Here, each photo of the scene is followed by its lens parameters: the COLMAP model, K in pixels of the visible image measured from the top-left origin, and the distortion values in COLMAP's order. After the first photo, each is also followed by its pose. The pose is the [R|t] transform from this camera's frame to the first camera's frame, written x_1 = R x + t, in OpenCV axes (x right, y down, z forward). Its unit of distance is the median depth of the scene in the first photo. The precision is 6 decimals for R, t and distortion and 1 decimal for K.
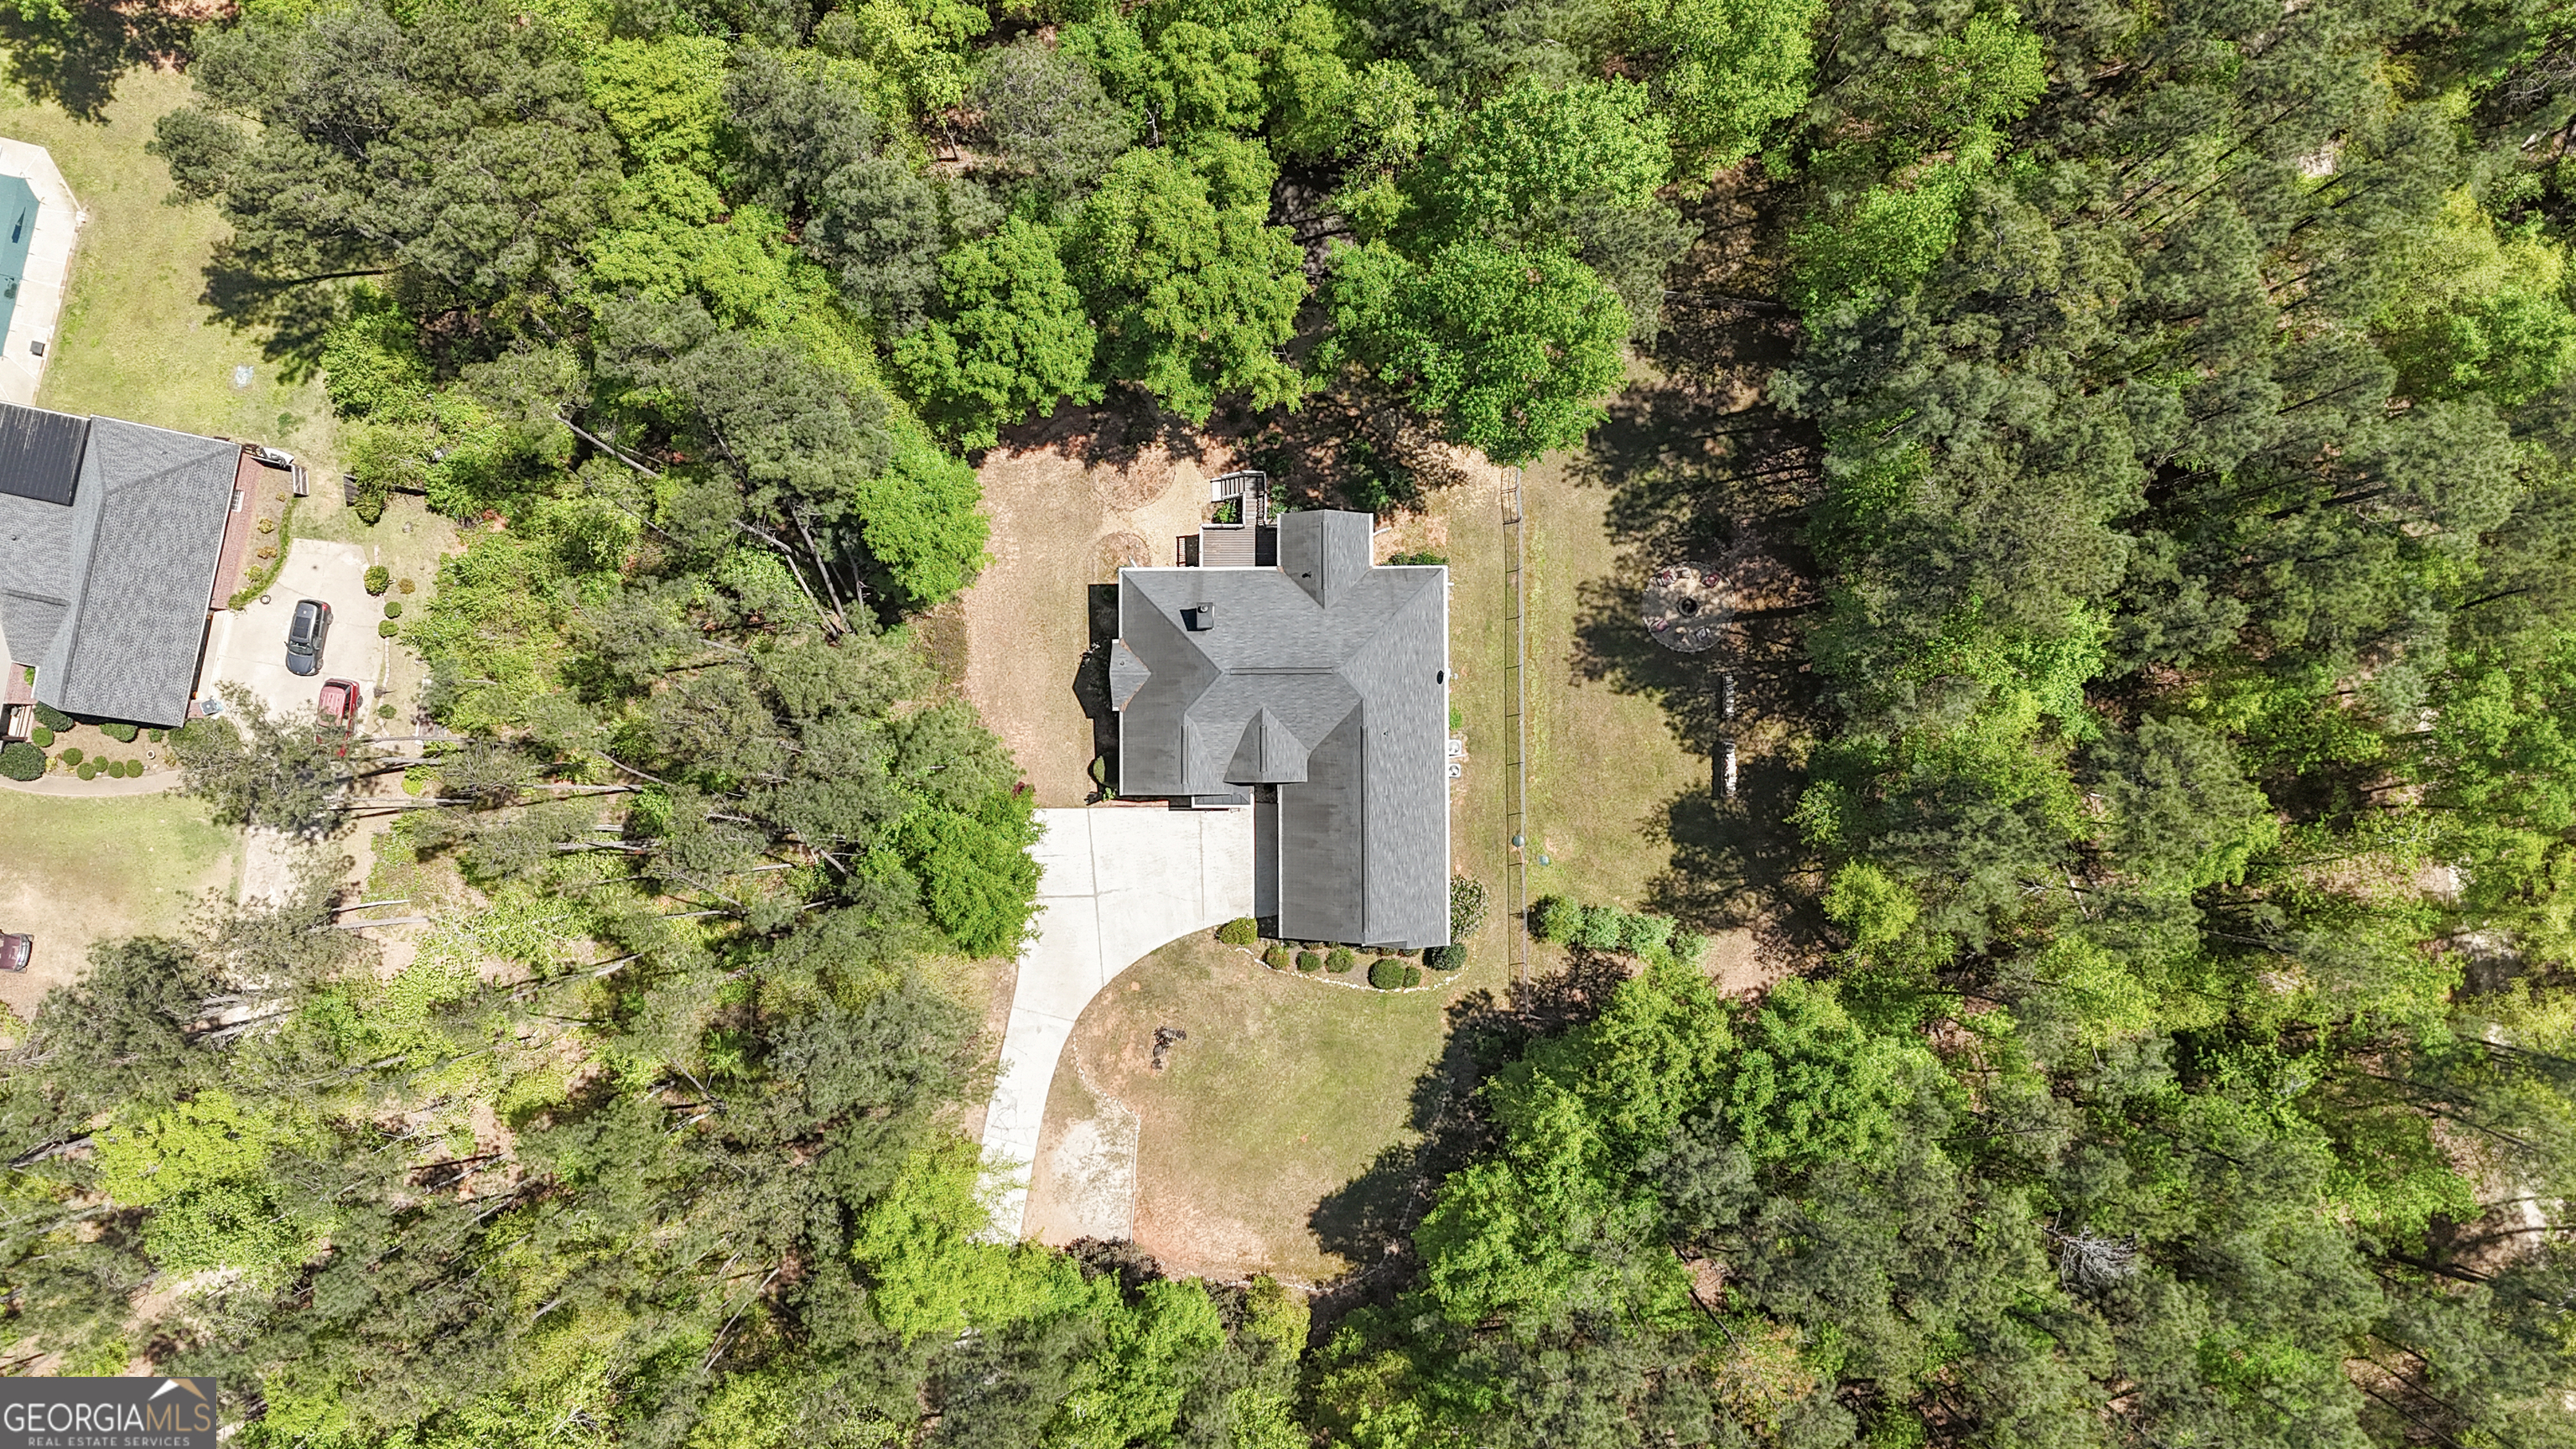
lens RADIAL K [[1893.3, 0, 1263.1], [0, 1893.3, 731.0], [0, 0, 1]] dist [0.057594, -0.052764]
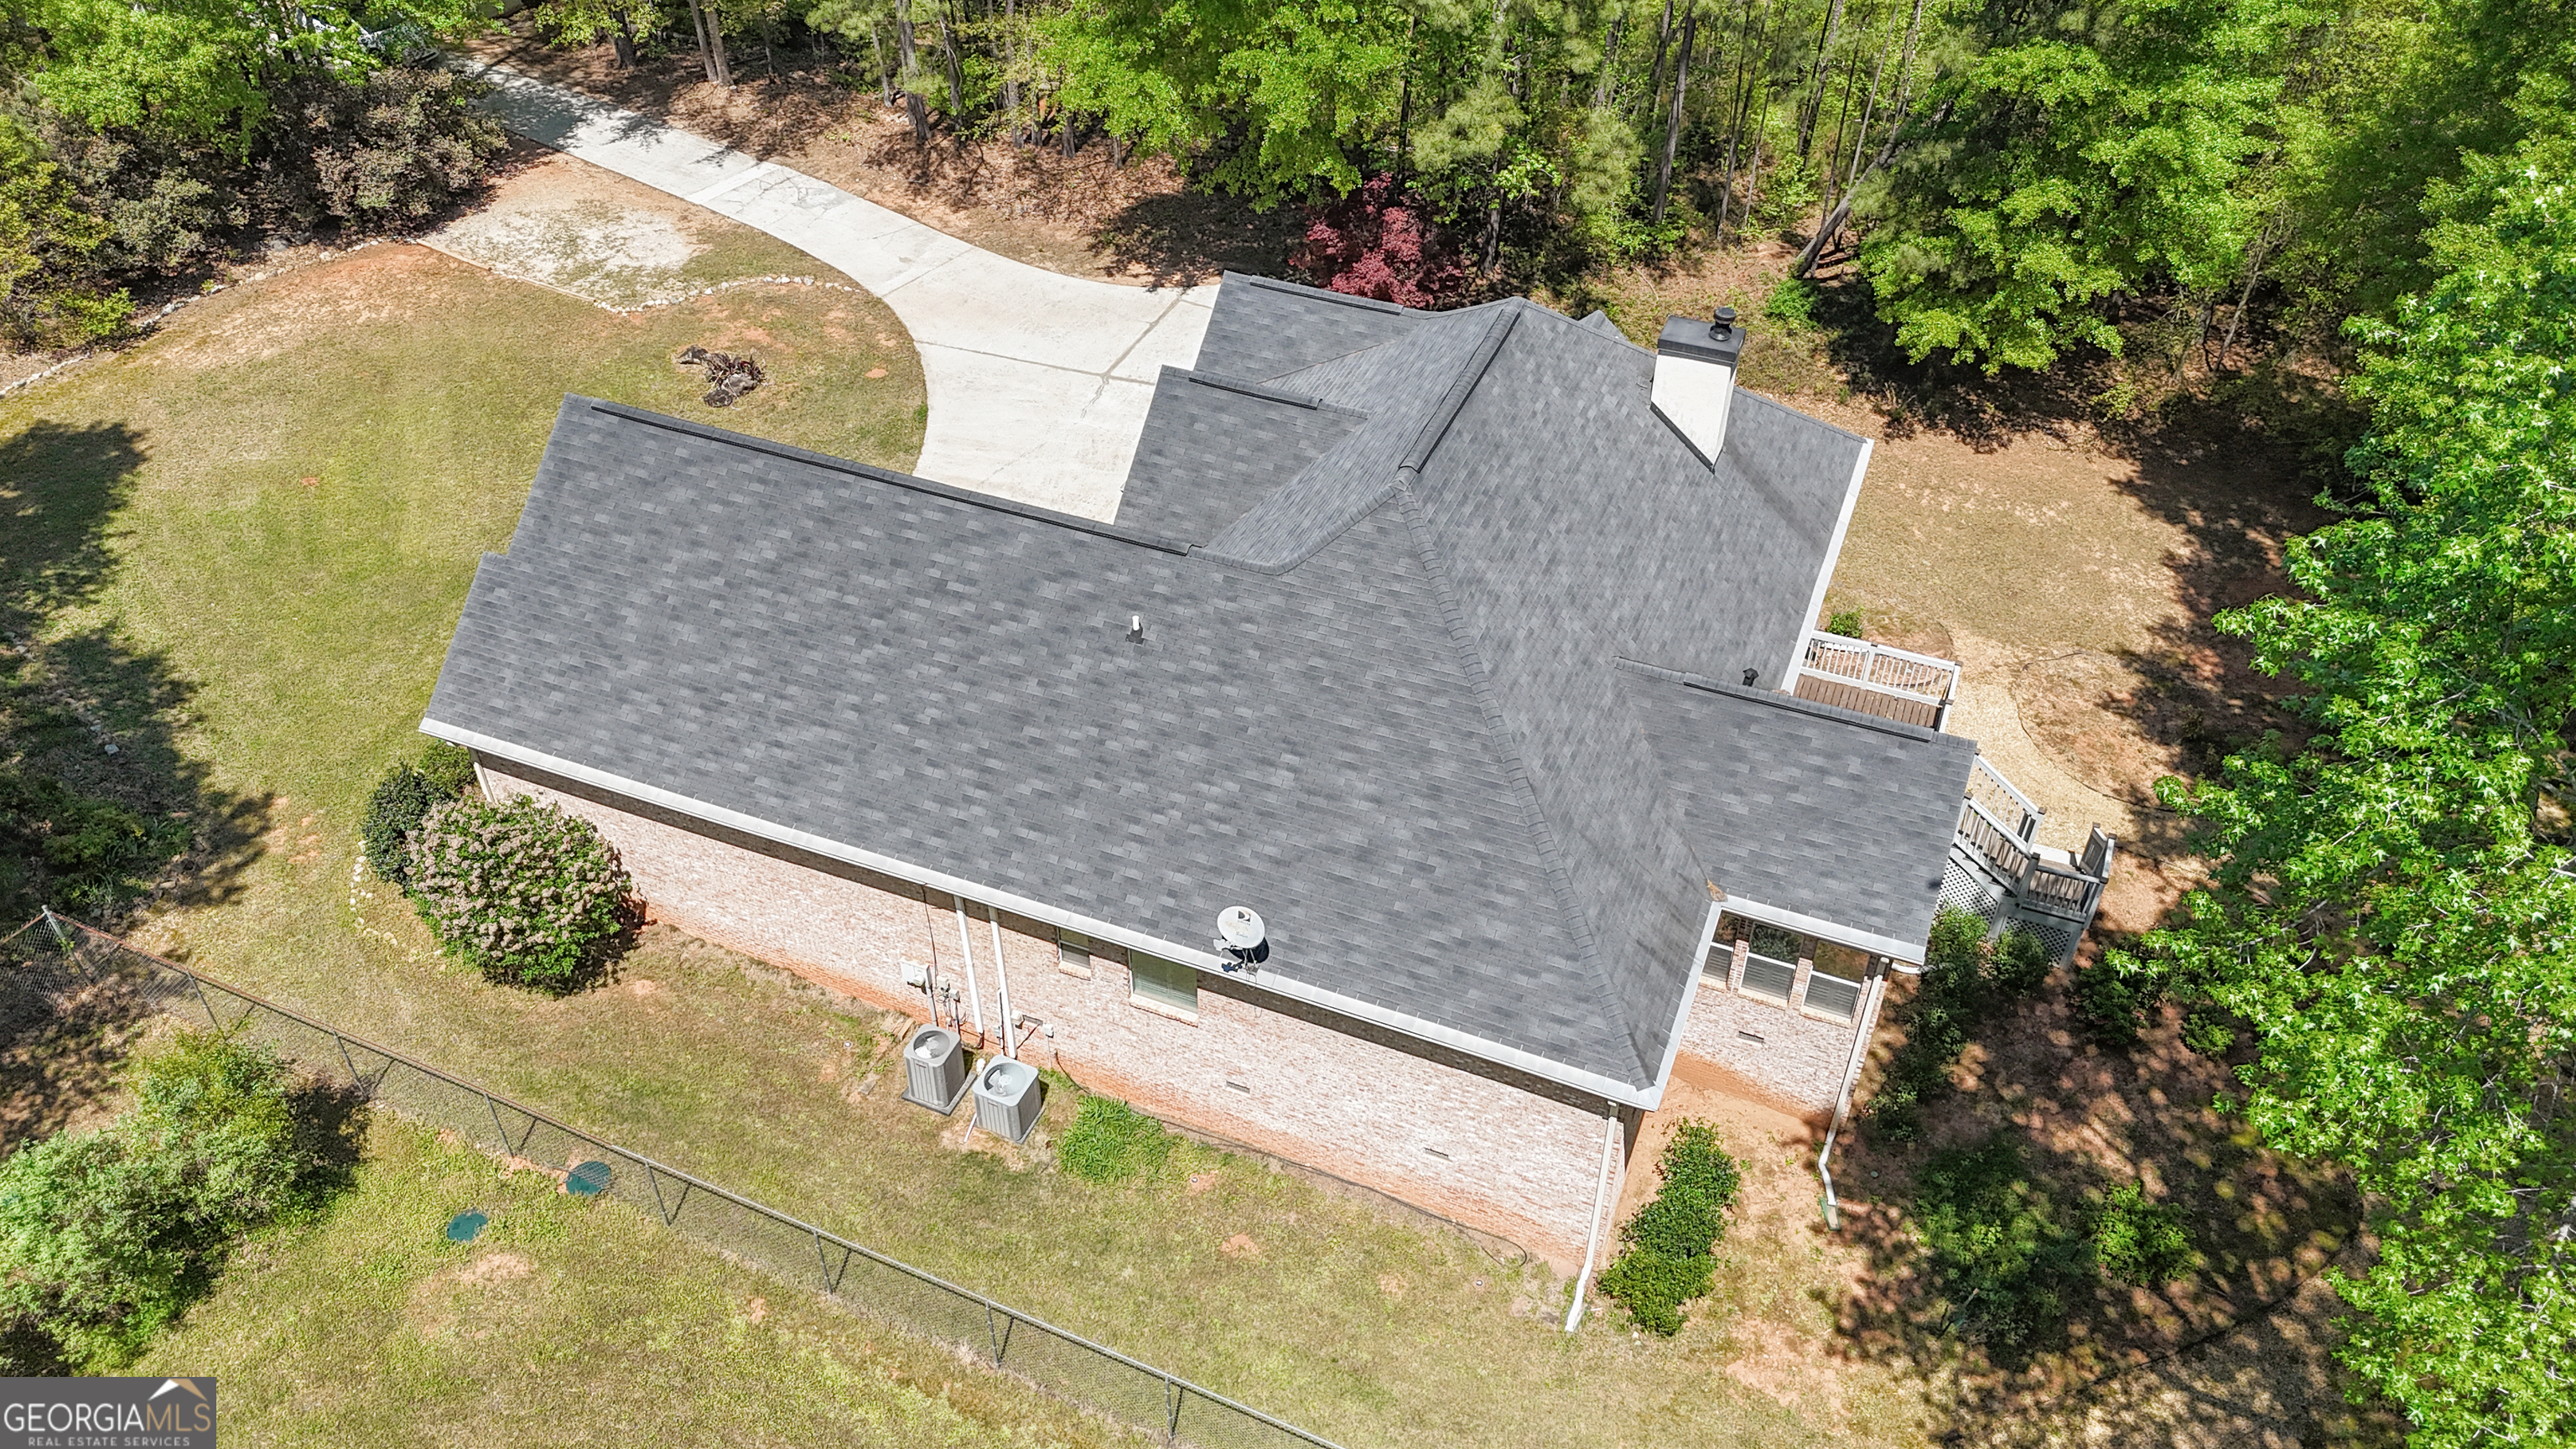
lens RADIAL K [[1893.3, 0, 1306.9], [0, 1893.3, 720.7], [0, 0, 1]] dist [0.057594, -0.052764]
pose [[-0.374831, 0.620317, -0.688991, 0.268529], [-0.925521, -0.207116, 0.317038, -0.125317], [0.053963, 0.756512, 0.651750, 0.849864]]
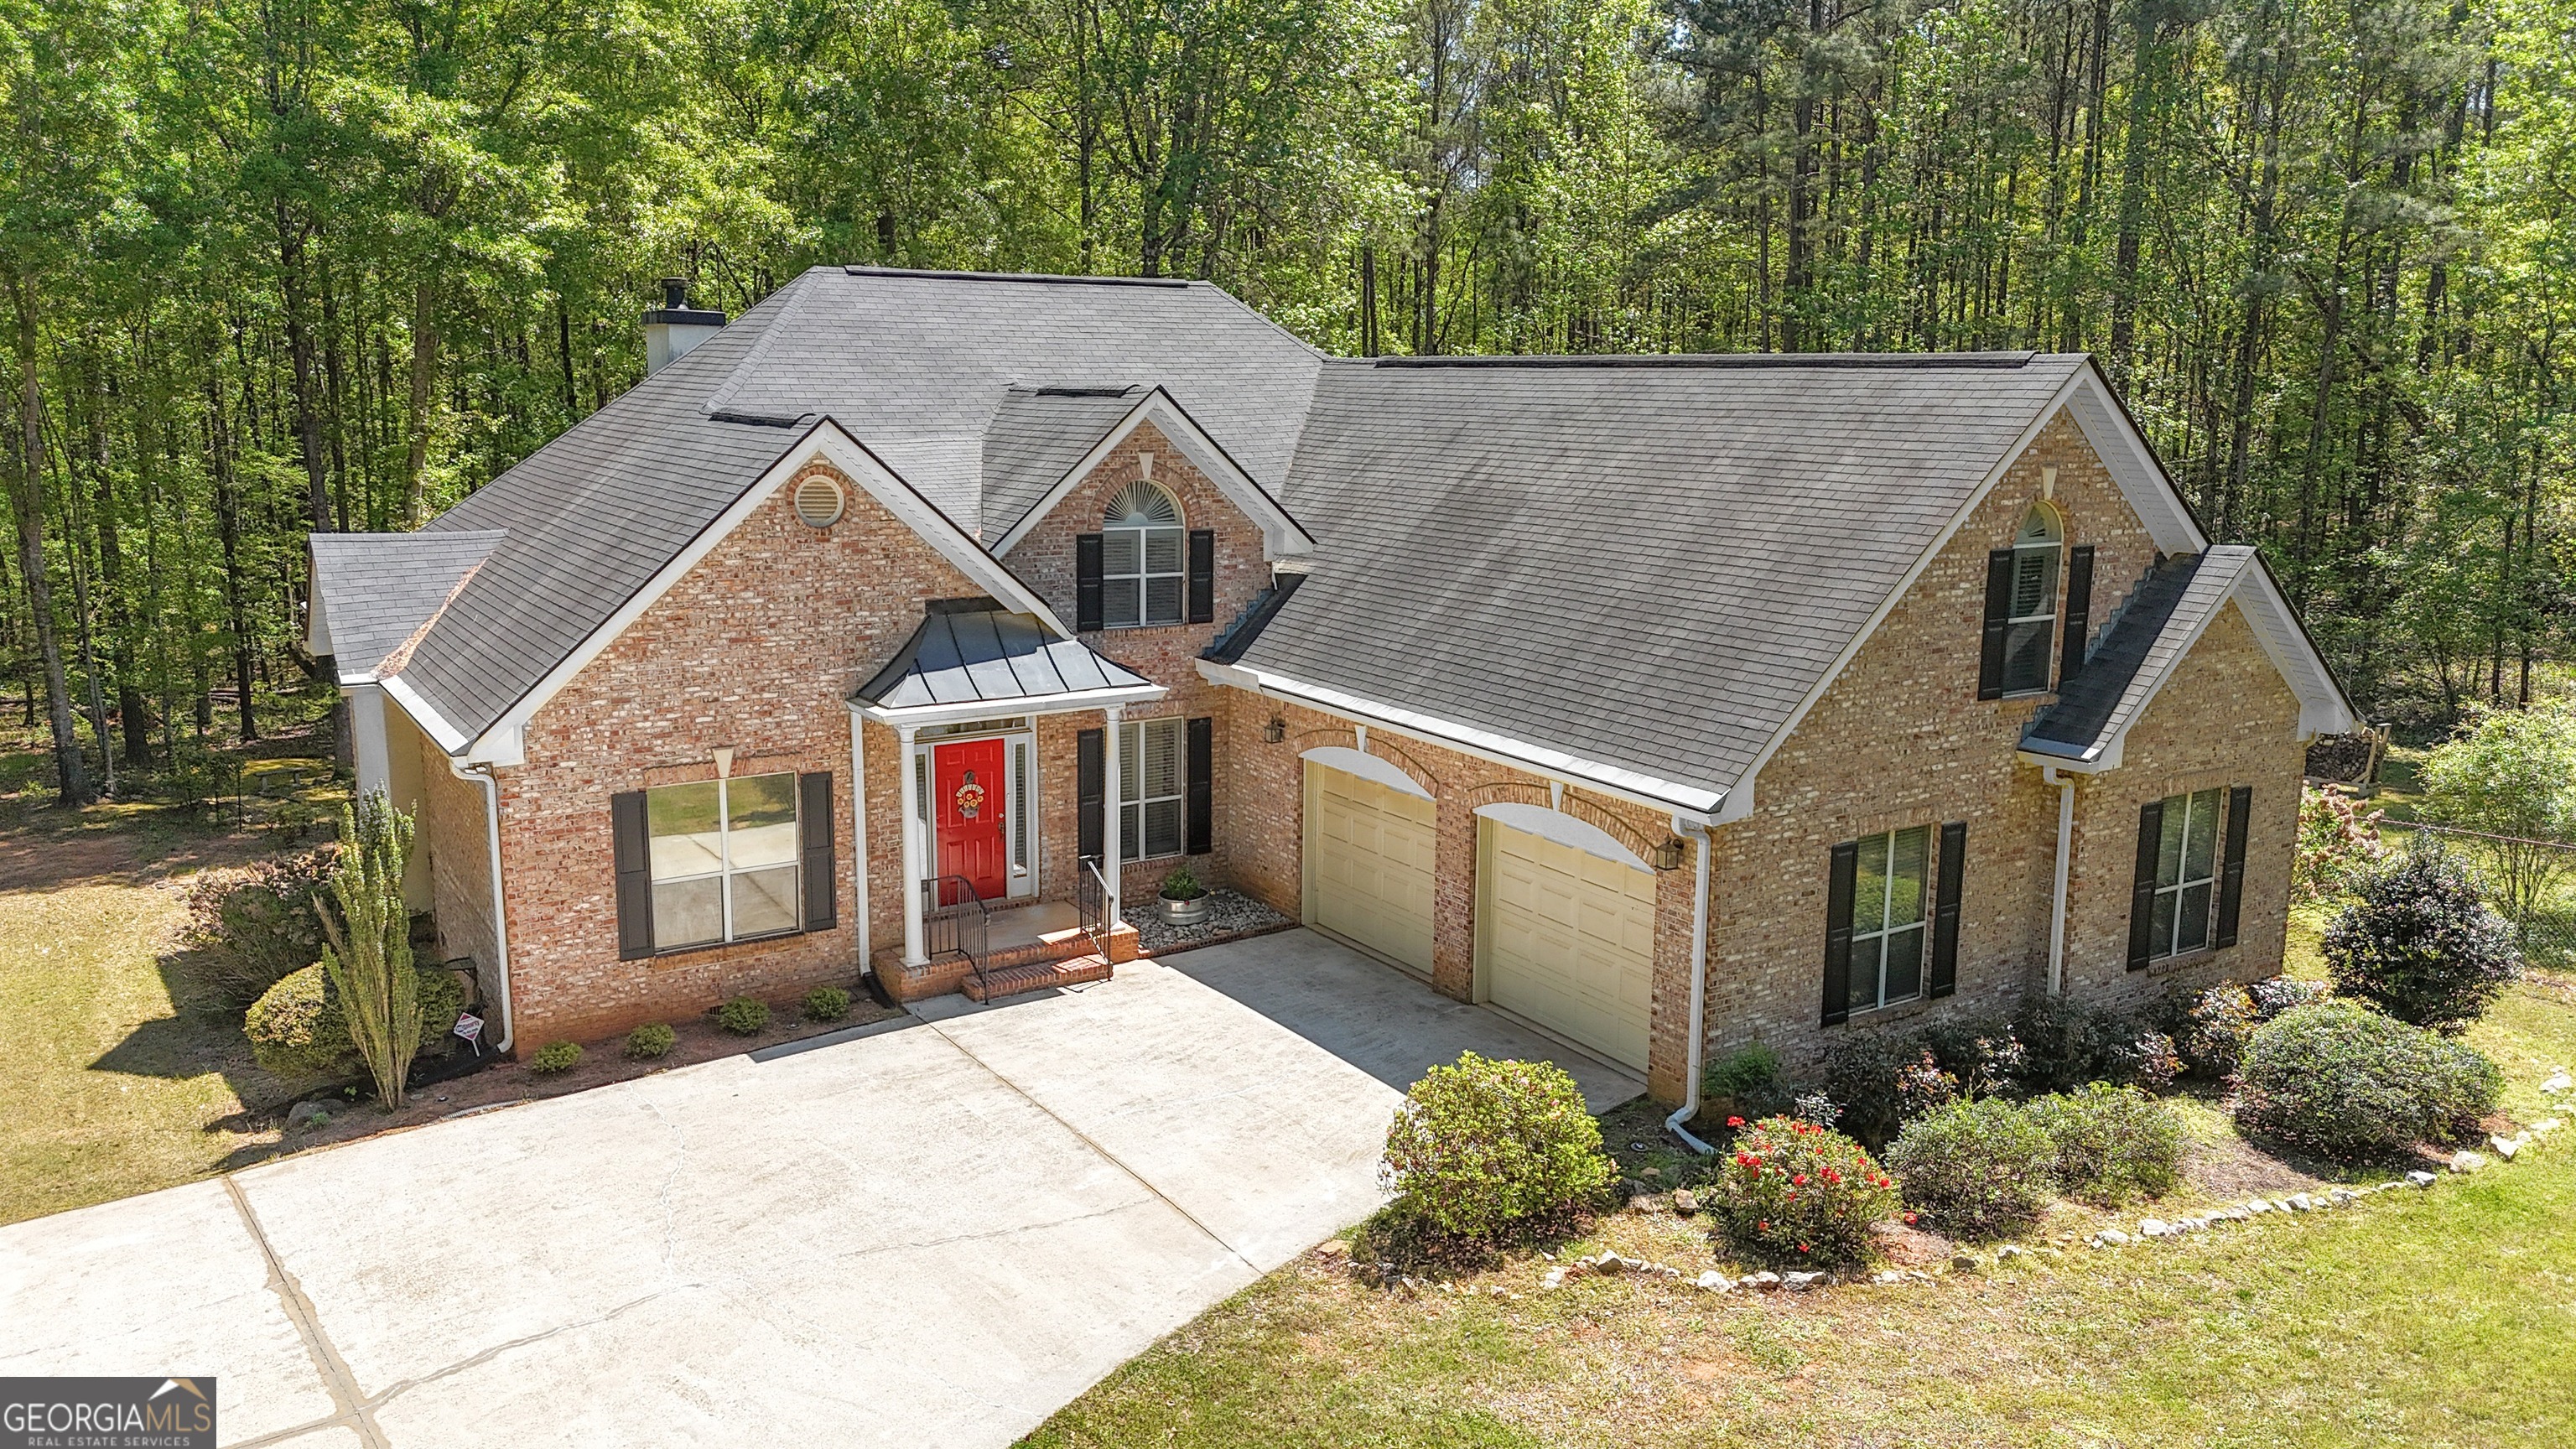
lens RADIAL K [[1893.3, 0, 1279.9], [0, 1893.3, 736.2], [0, 0, 1]] dist [0.057594, -0.052764]
pose [[0.842906, -0.061231, 0.534566, -0.110559], [0.534376, 0.211344, -0.818399, 0.228055], [-0.062866, 0.975492, 0.210863, 1.012446]]
